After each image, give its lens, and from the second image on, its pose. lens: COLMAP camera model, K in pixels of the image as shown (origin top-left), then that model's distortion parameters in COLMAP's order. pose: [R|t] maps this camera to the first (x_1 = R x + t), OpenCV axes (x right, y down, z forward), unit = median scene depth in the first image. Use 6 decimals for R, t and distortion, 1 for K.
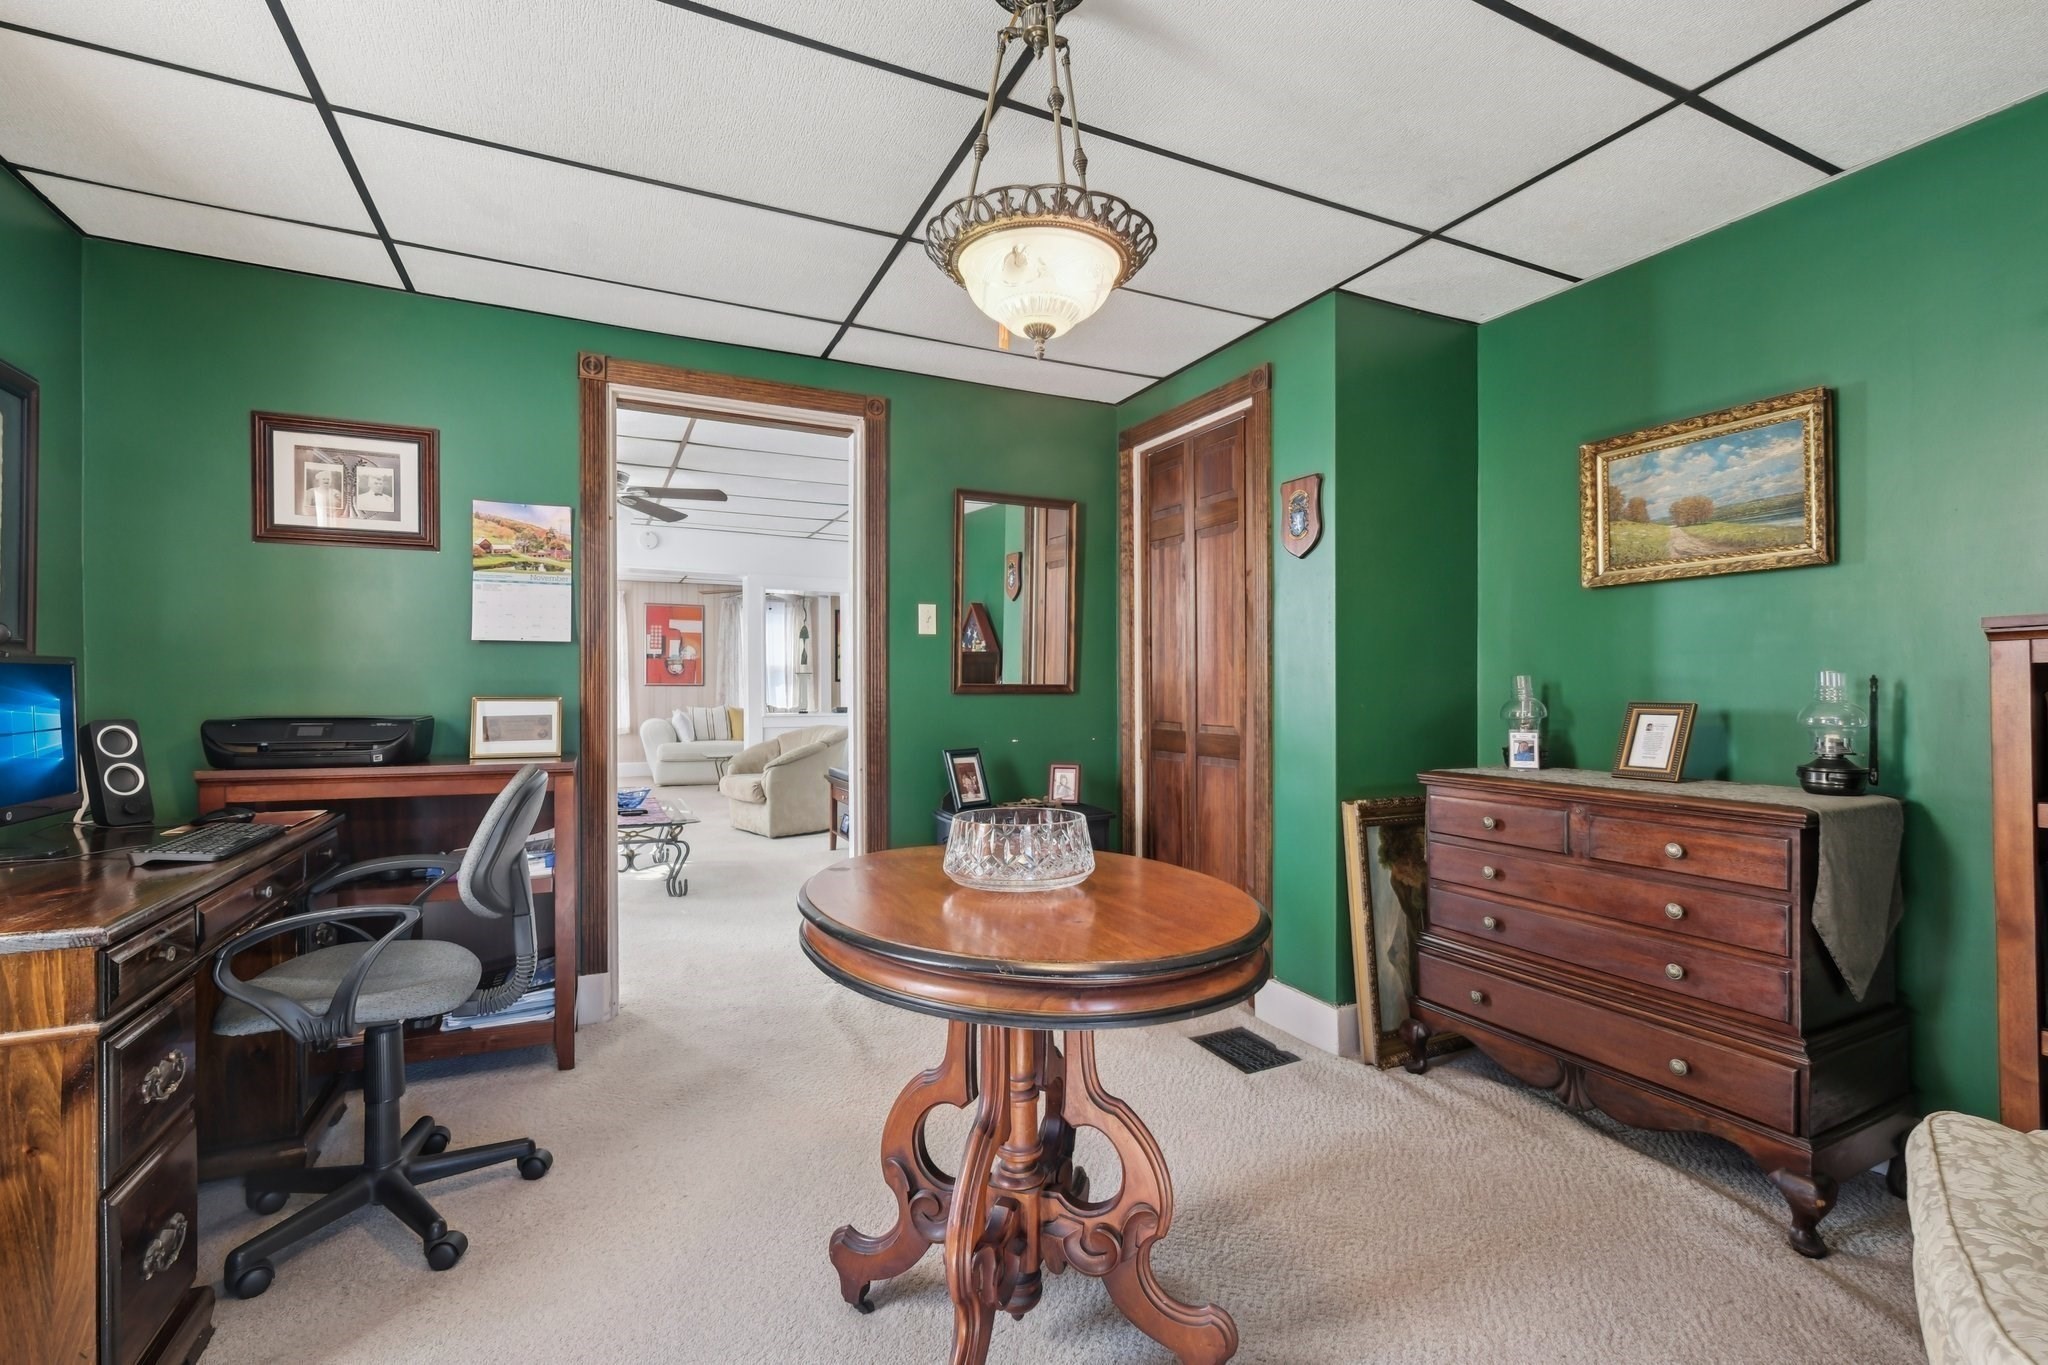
lens RADIAL K [[895.3, 0, 1002.1], [0, 895.3, 676.6], [0, 0, 1]] dist [-0.002726, 0.000269]
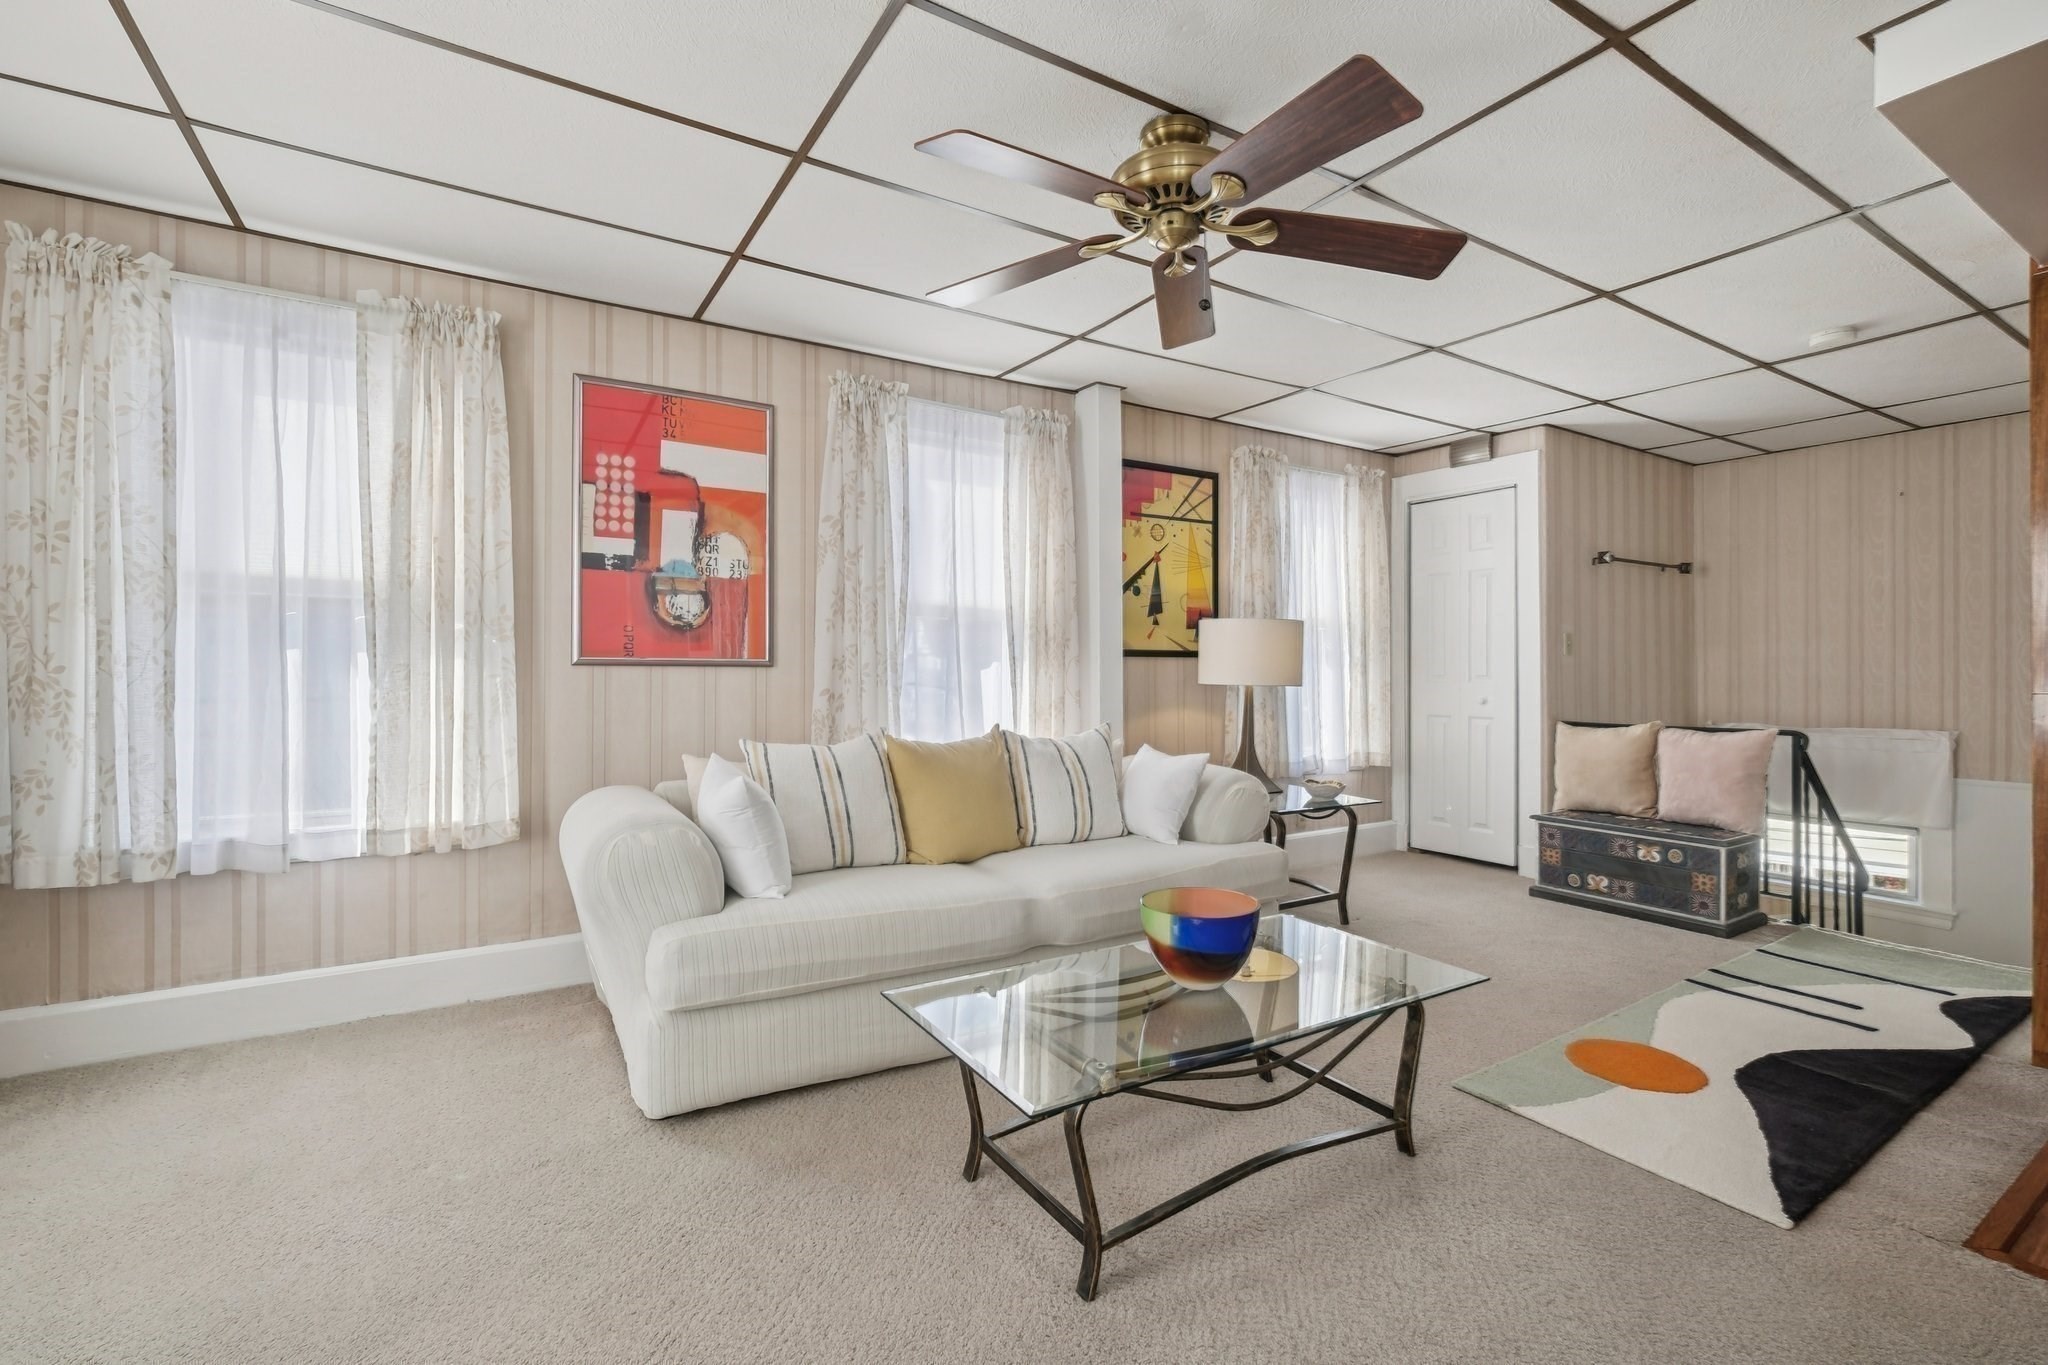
lens RADIAL K [[895.3, 0, 1033.4], [0, 895.3, 669.9], [0, 0, 1]] dist [-0.002726, 0.000269]
pose [[0.990668, -0.003572, 0.136248, -0.300142], [0.002033, 0.999933, 0.011433, 0.008955], [-0.136280, -0.011049, 0.990609, 0.715150]]
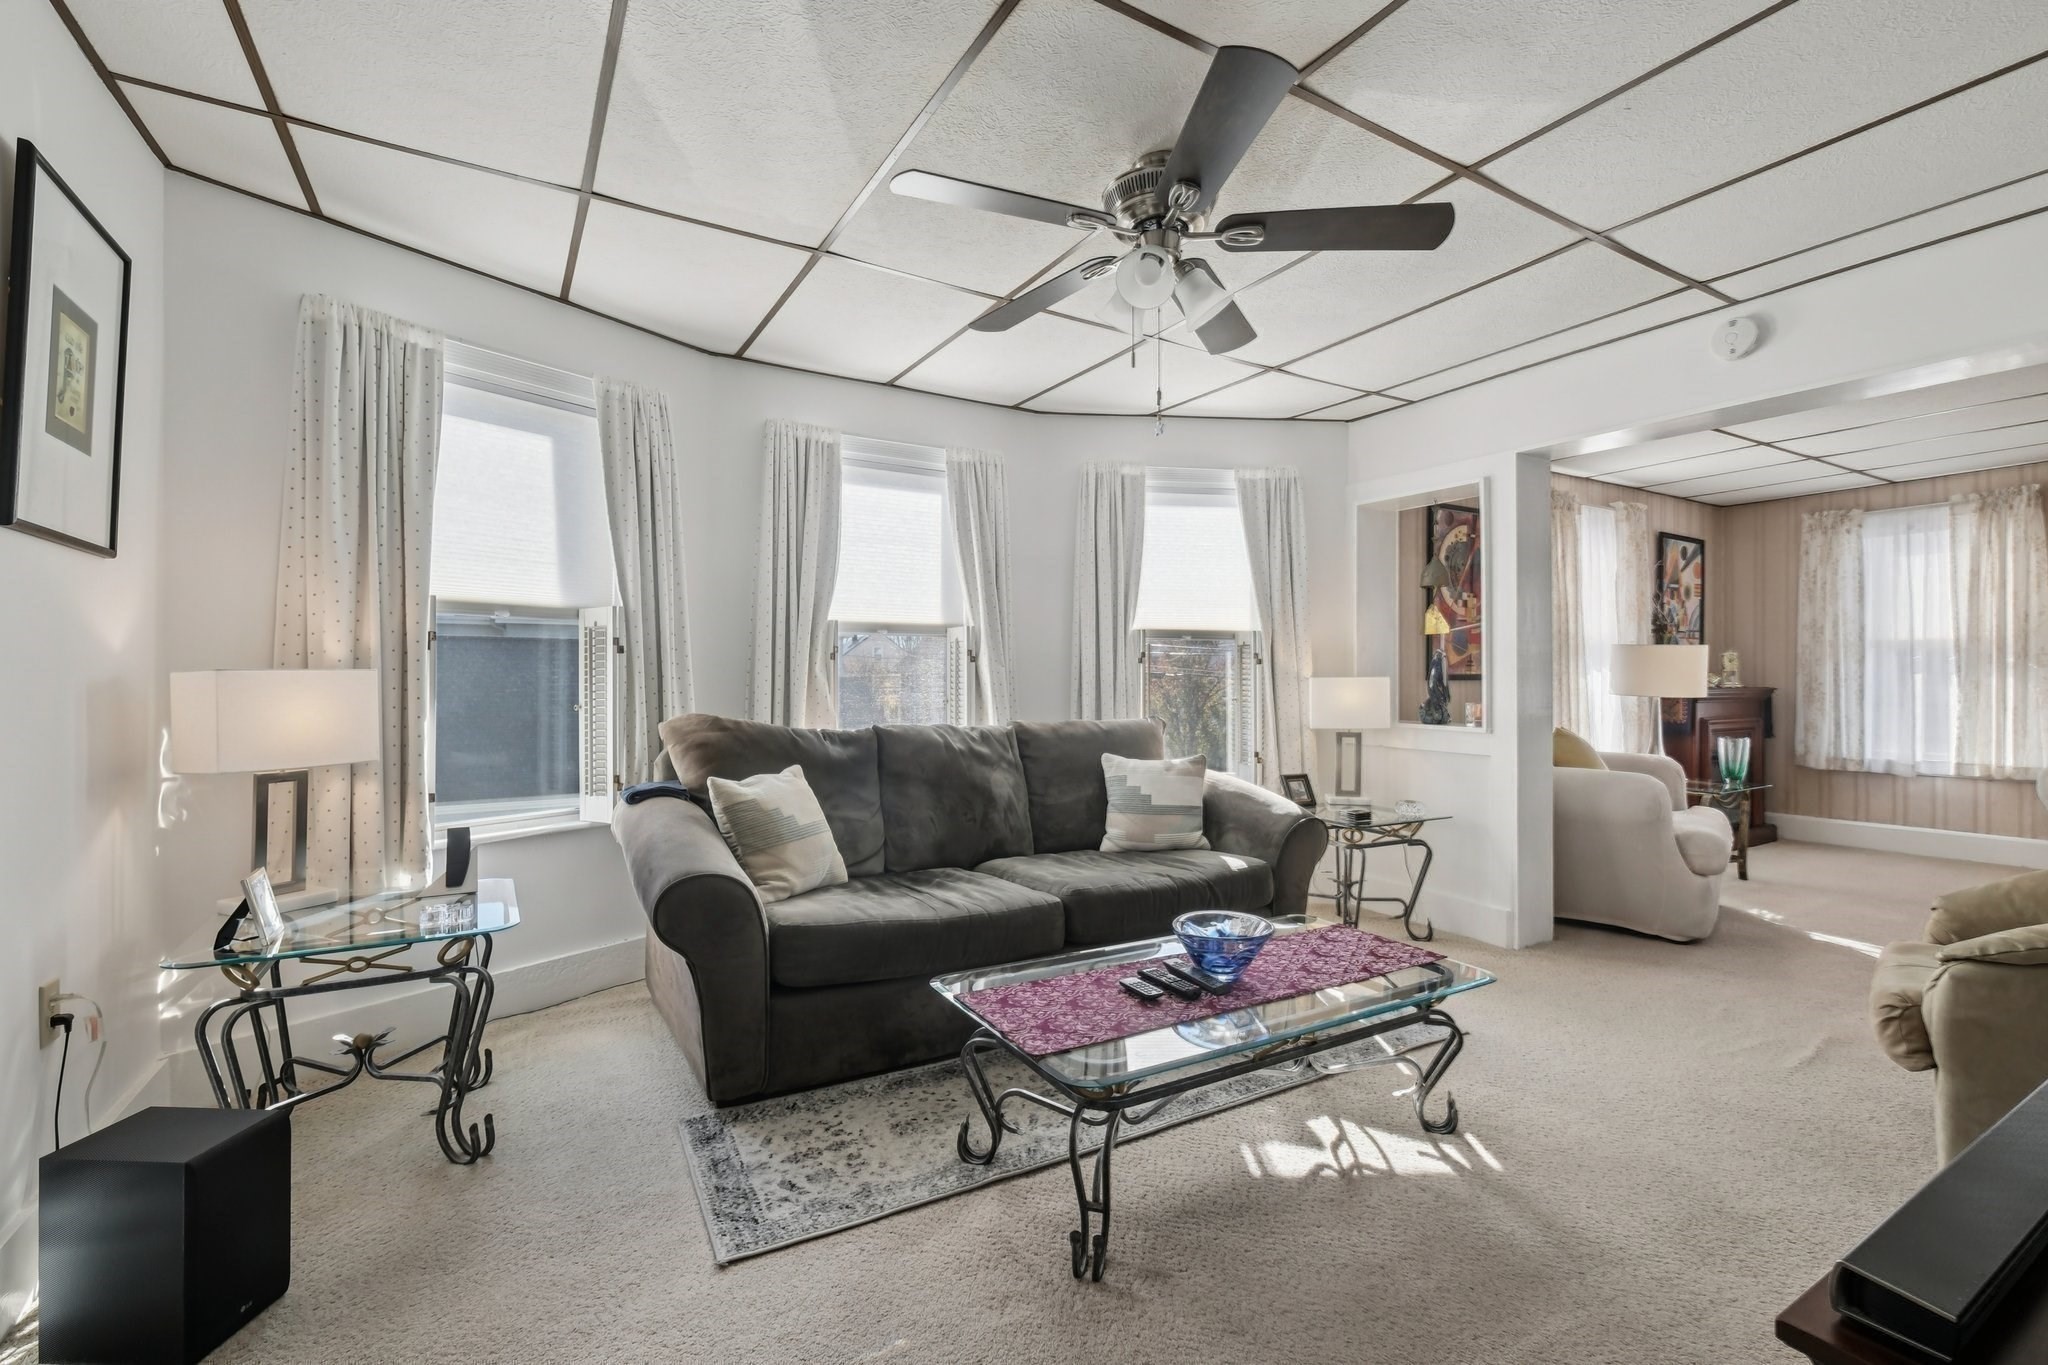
lens RADIAL K [[895.3, 0, 1035.9], [0, 895.3, 685.6], [0, 0, 1]] dist [-0.002726, 0.000269]
pose [[0.116613, -0.003435, -0.993171, -0.004504], [0.014848, 0.999888, -0.001715, 0.005643], [0.993066, -0.014546, 0.116651, 0.406868]]
